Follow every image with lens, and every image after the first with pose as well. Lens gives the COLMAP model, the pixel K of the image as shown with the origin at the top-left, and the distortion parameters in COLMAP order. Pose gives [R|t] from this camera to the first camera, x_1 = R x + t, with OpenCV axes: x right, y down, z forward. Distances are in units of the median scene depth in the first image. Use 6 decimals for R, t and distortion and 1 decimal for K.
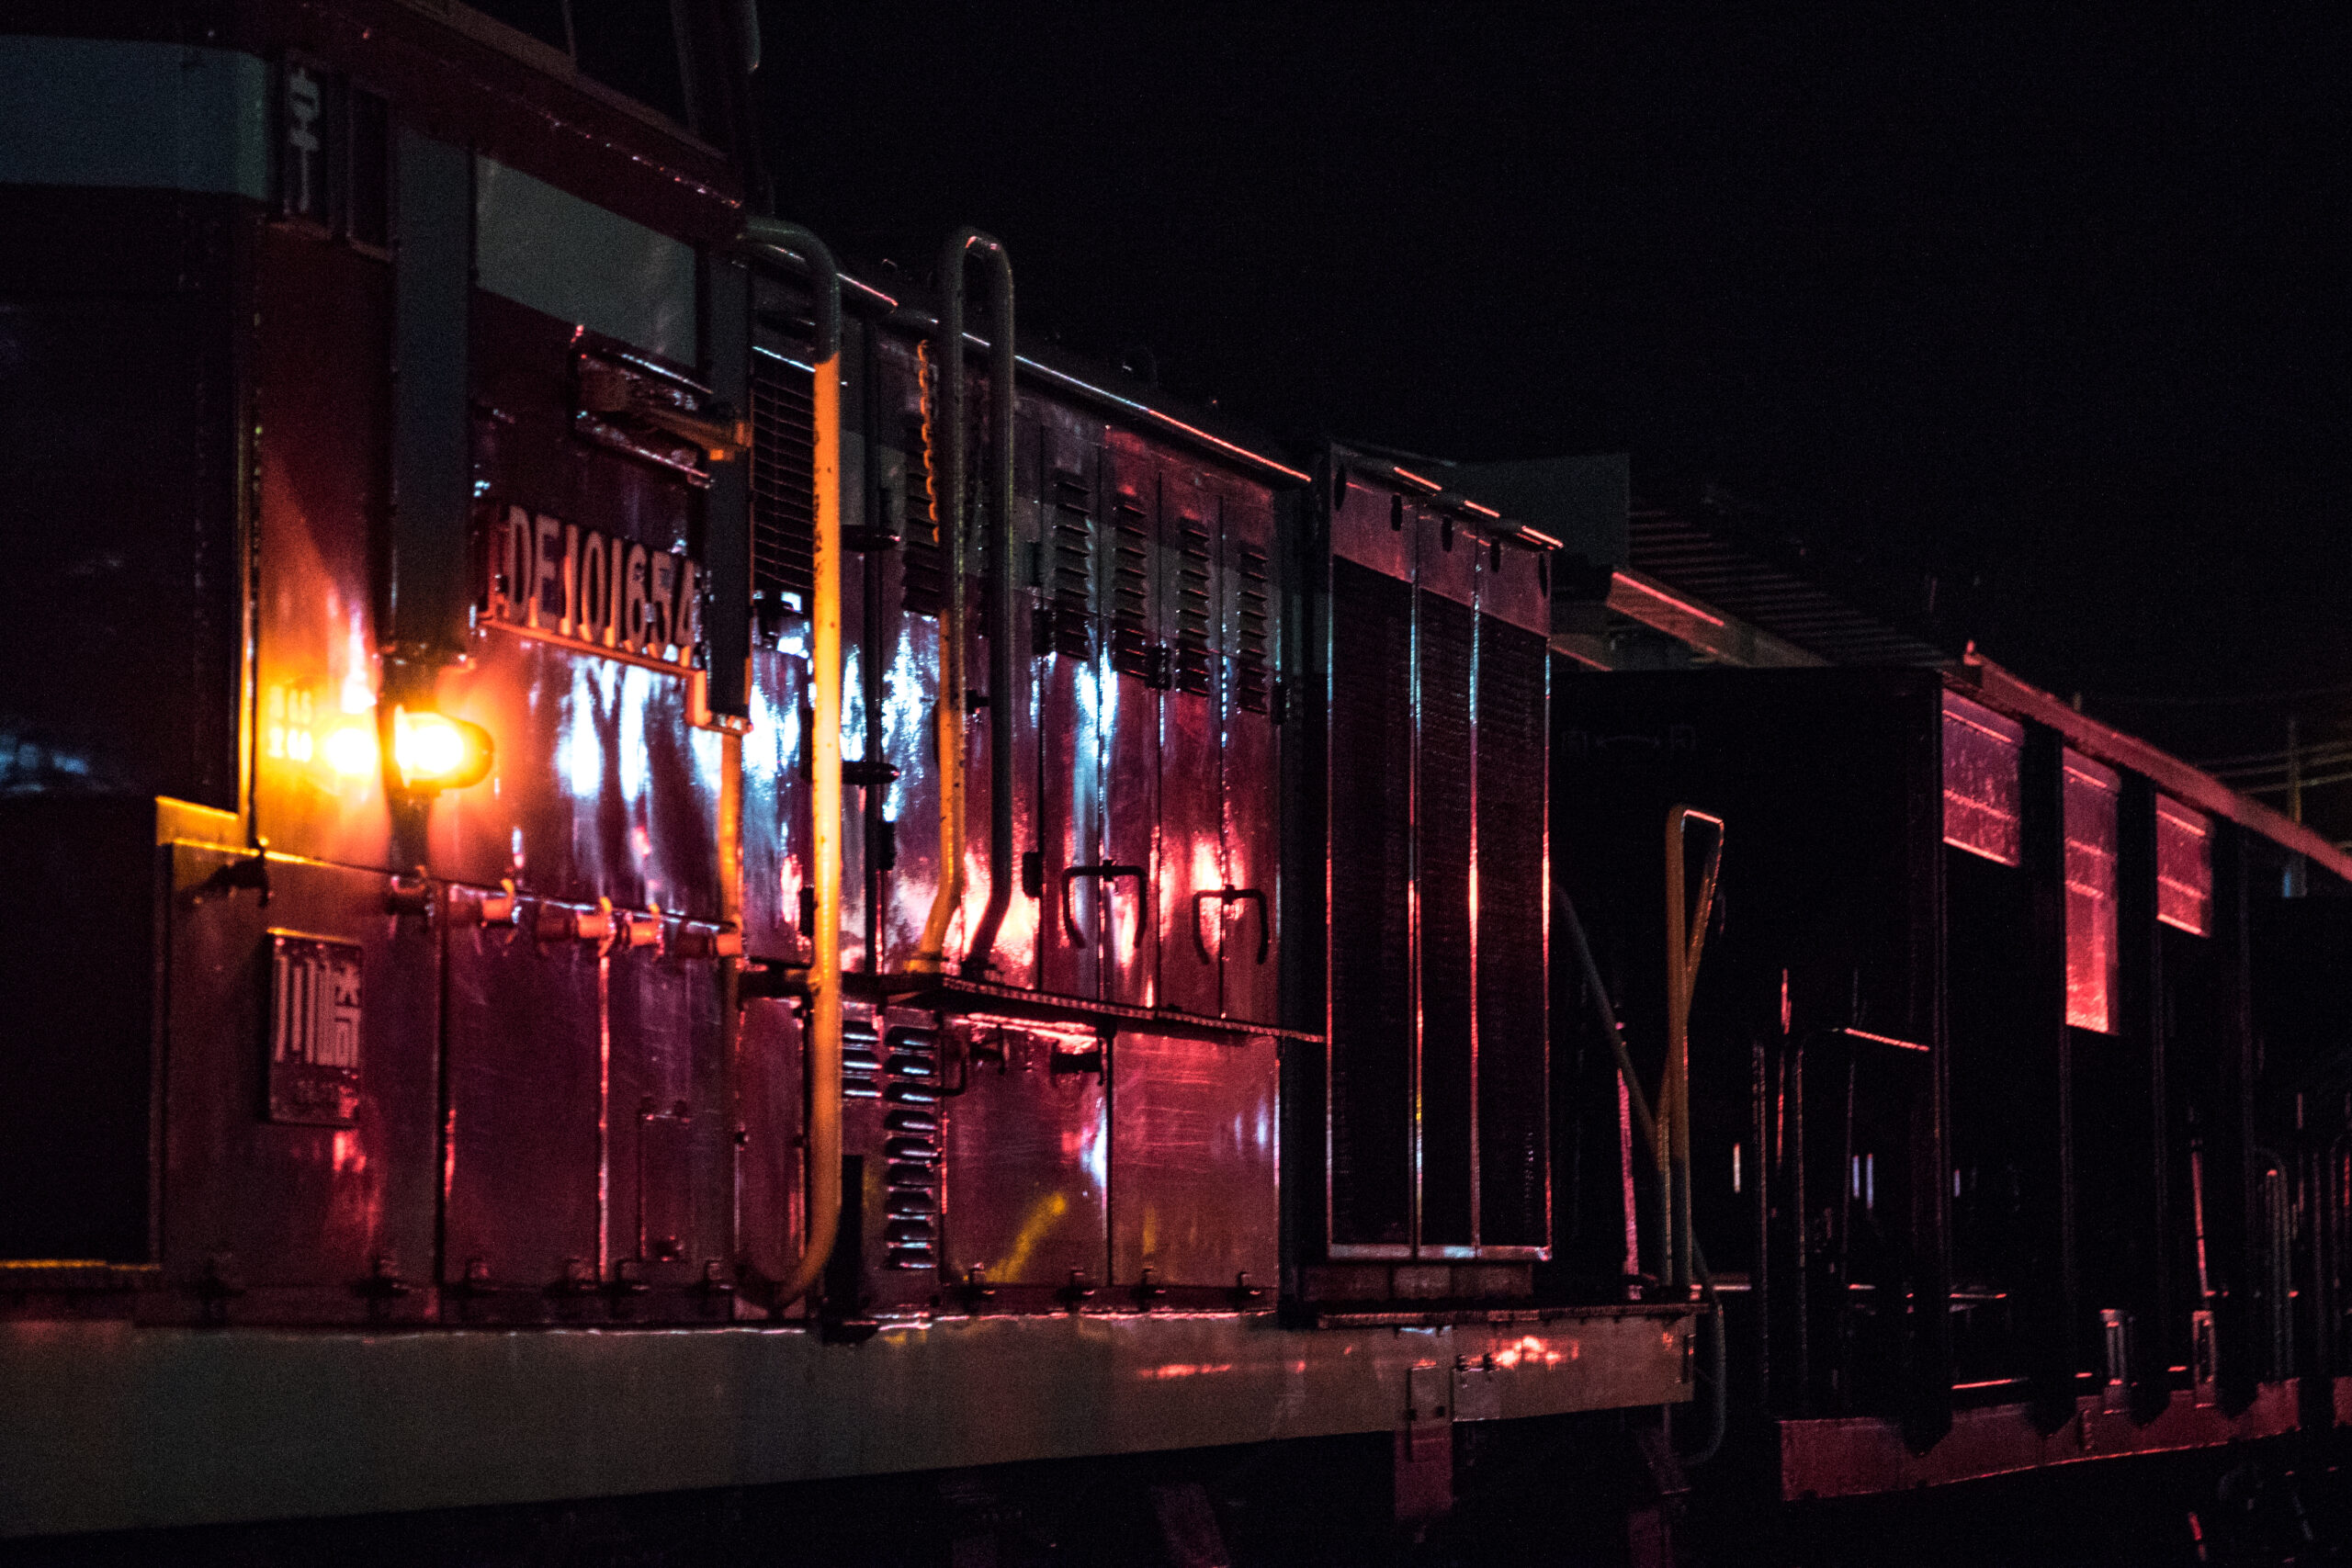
lens RADIAL K [[7914.7, 0, 1176.0], [0, 7914.7, 784.0], [0, 0, 1]] dist [0.928299, -2.090818]
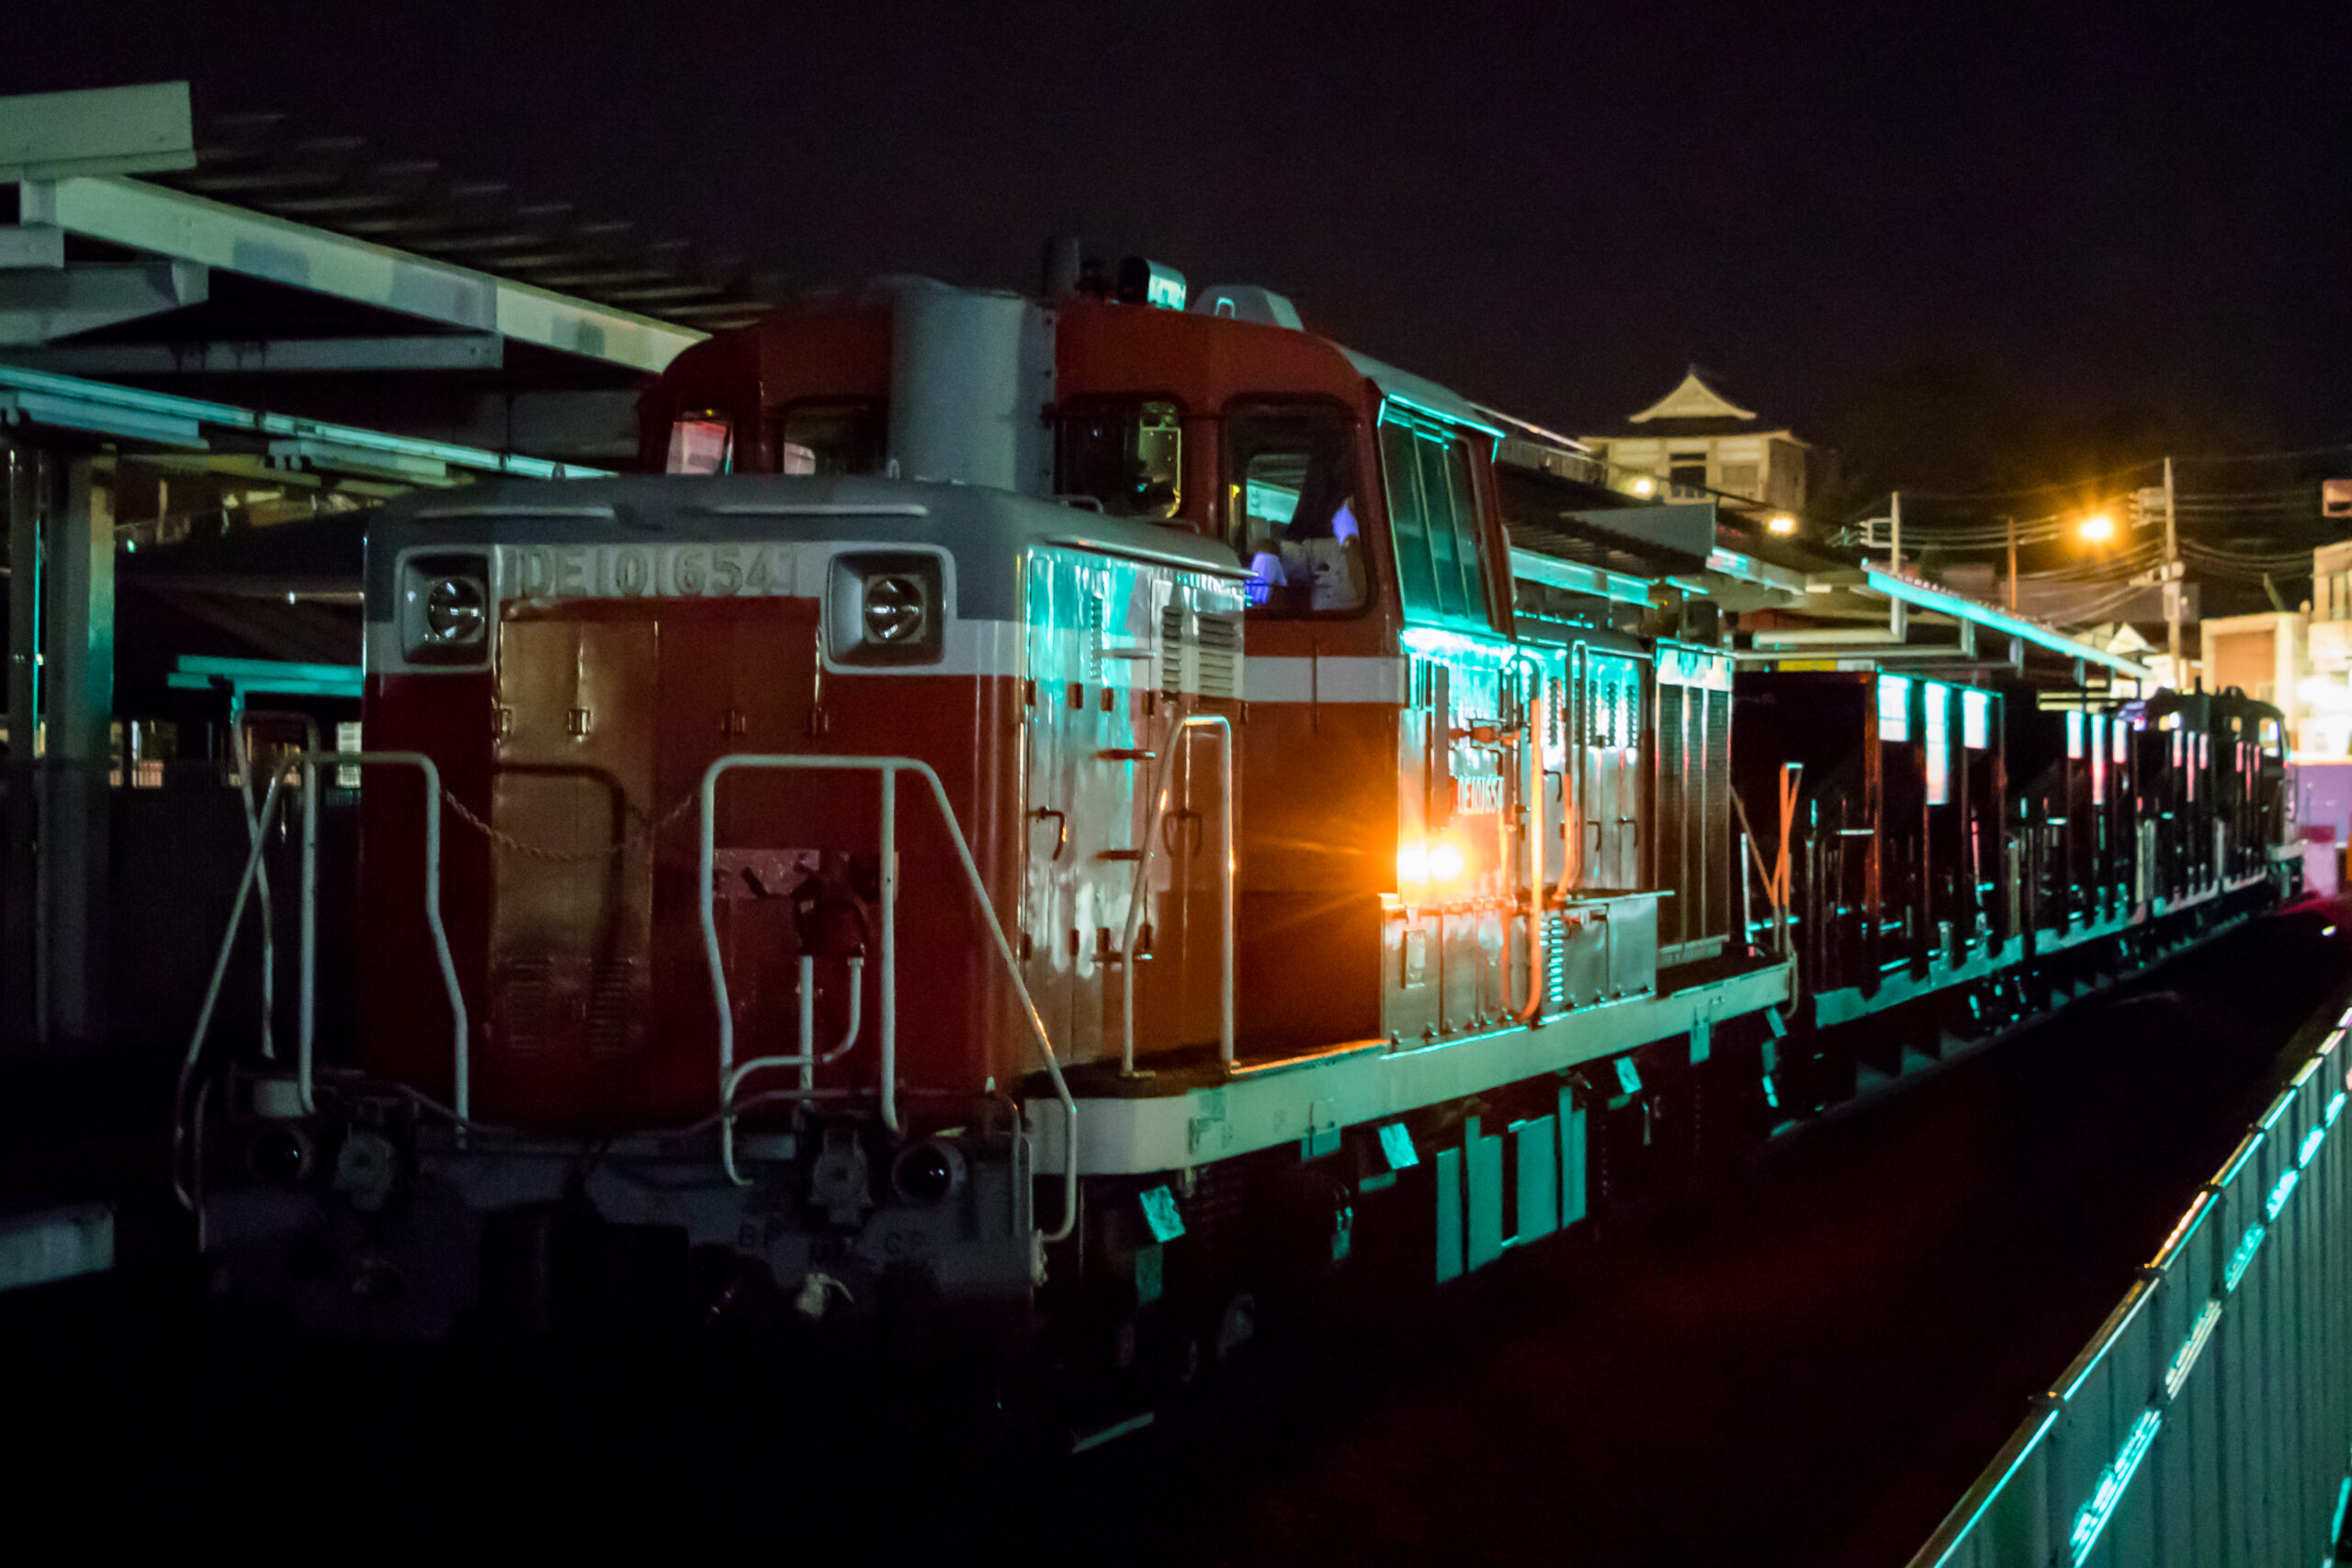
lens RADIAL K [[4452.0, 0, 1176.0], [0, 4452.0, 784.0], [0, 0, 1]] dist [0.006002, 0.017459]
pose [[0.998861, -0.006827, -0.047222, -0.097415], [0.009554, 0.998284, 0.057778, -0.116026], [0.046746, -0.058163, 0.997212, -0.626007]]
